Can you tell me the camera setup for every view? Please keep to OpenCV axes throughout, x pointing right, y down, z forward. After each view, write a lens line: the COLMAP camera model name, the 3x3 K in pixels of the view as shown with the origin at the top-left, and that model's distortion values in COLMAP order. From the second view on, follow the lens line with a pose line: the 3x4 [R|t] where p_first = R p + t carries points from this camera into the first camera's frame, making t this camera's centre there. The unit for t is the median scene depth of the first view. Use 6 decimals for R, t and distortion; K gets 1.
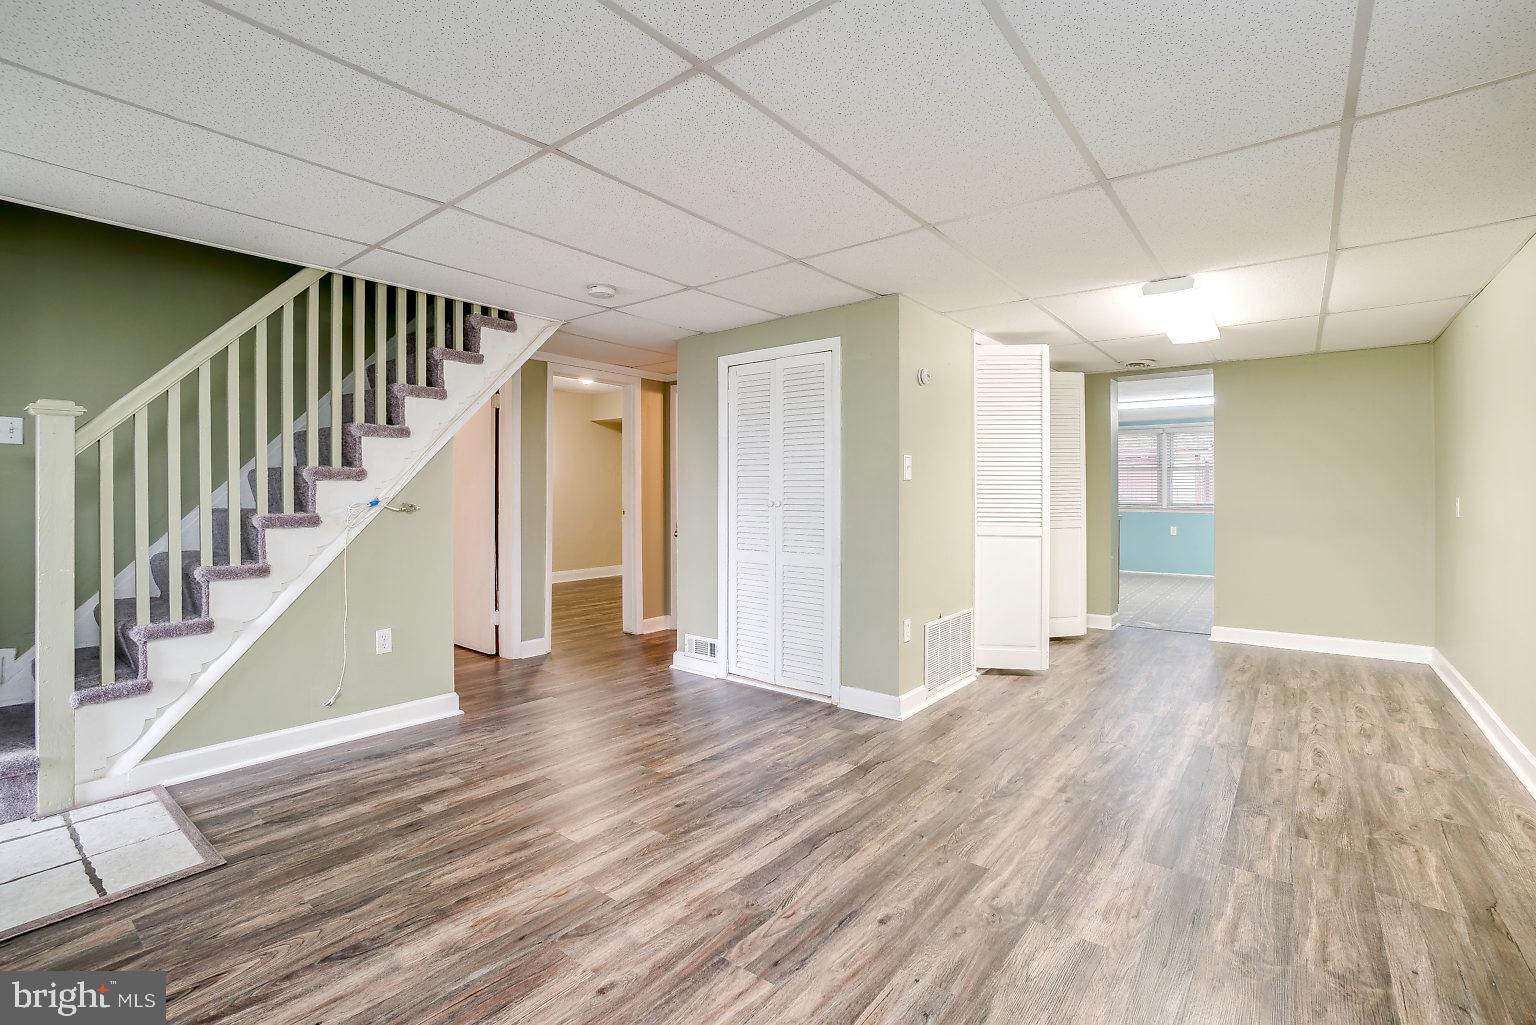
lens RADIAL K [[701.9, 0, 758.8], [0, 701.9, 496.0], [0, 0, 1]] dist [-0.061955, 0.026016]
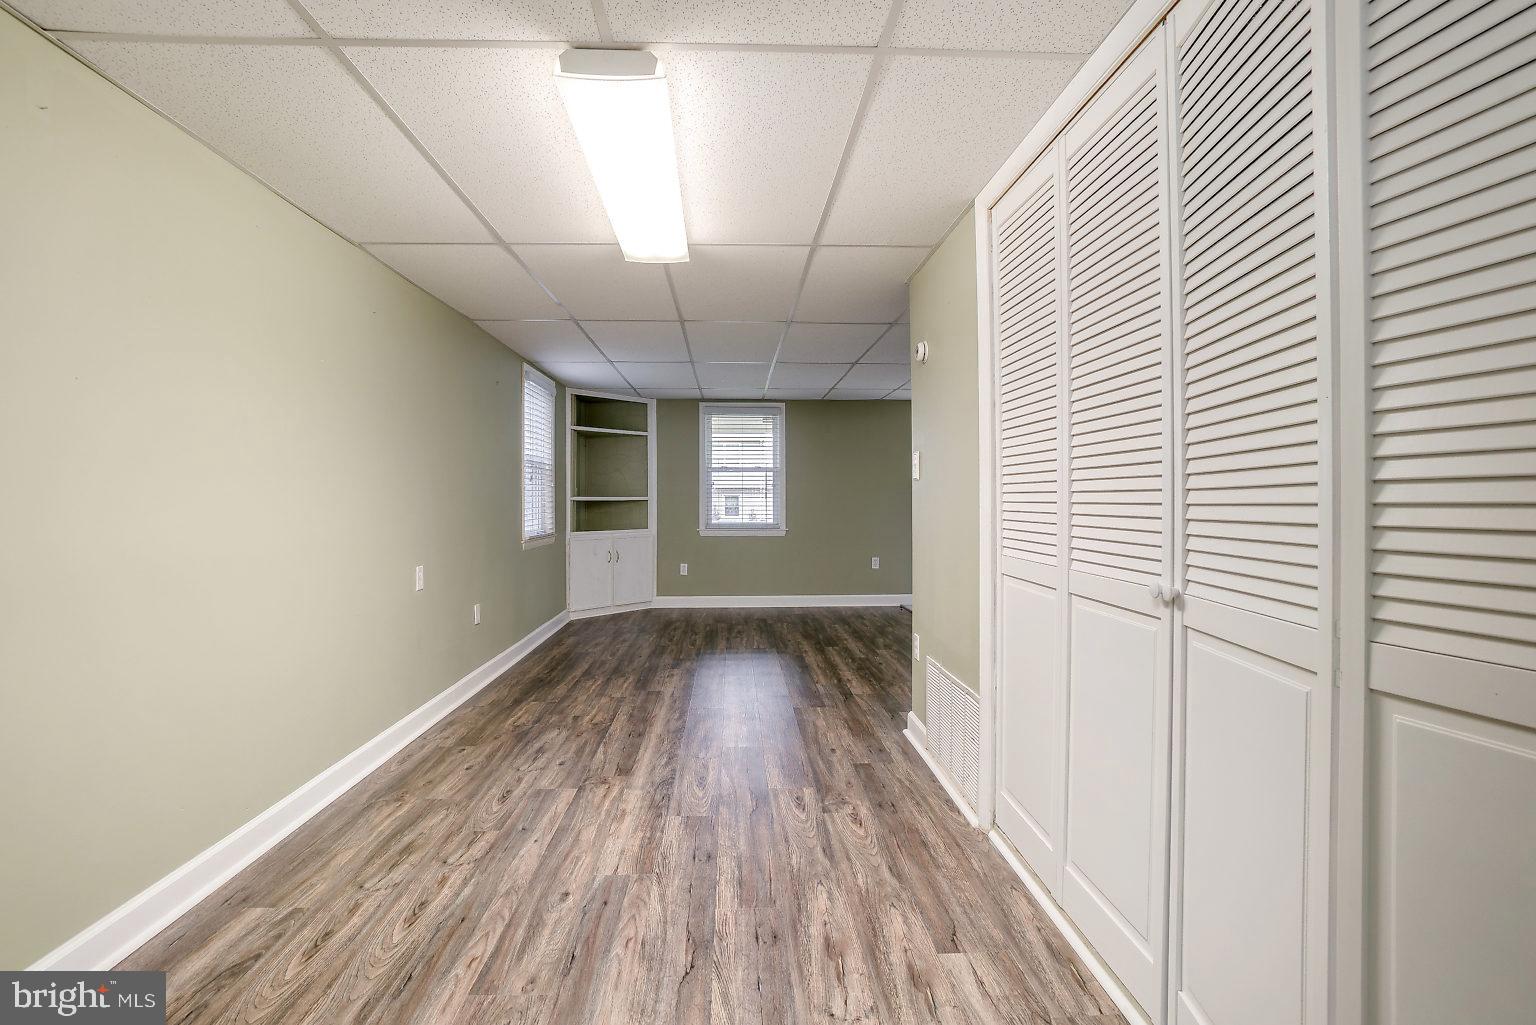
lens RADIAL K [[696.0, 0, 763.4], [0, 696.0, 501.9], [0, 0, 1]] dist [-0.064405, 0.026336]
pose [[-0.752688, 0.005166, -0.658357, 1.205224], [-0.000620, 0.999963, 0.008556, -0.002246], [0.658377, 0.006848, -0.752657, 1.959569]]
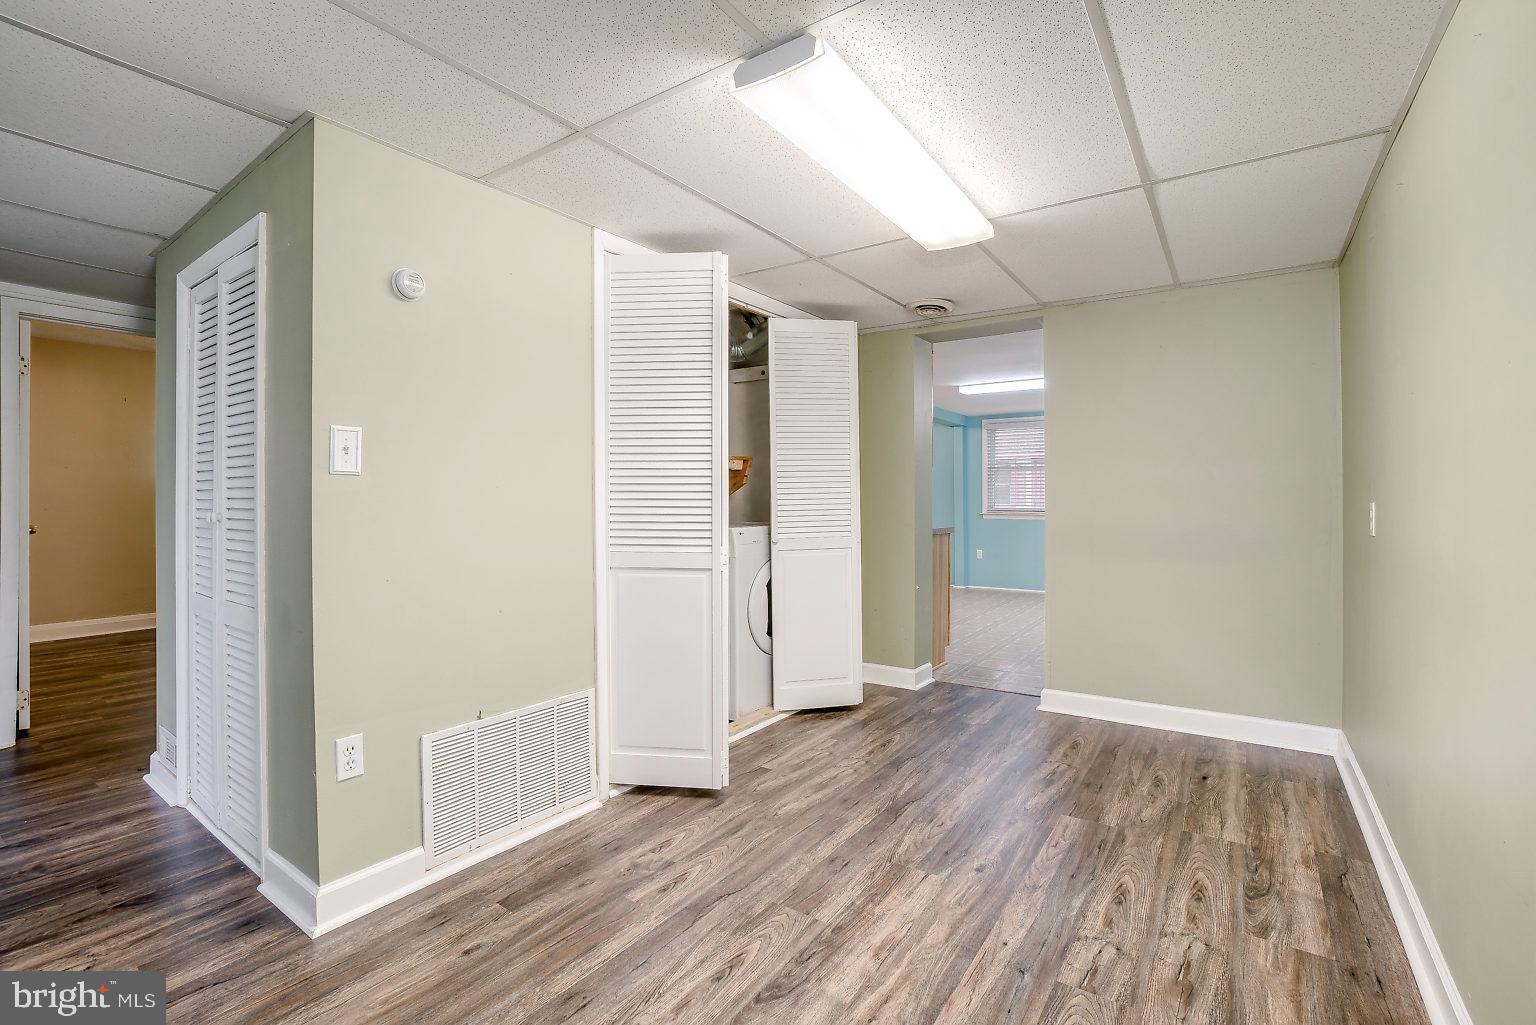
lens RADIAL K [[696.0, 0, 763.4], [0, 696.0, 501.9], [0, 0, 1]] dist [-0.064405, 0.026336]
pose [[0.998523, -0.003414, 0.054221, 0.636716], [0.003420, 0.999994, -0.000029, -0.000401], [-0.054221, 0.000215, 0.998529, 0.598200]]
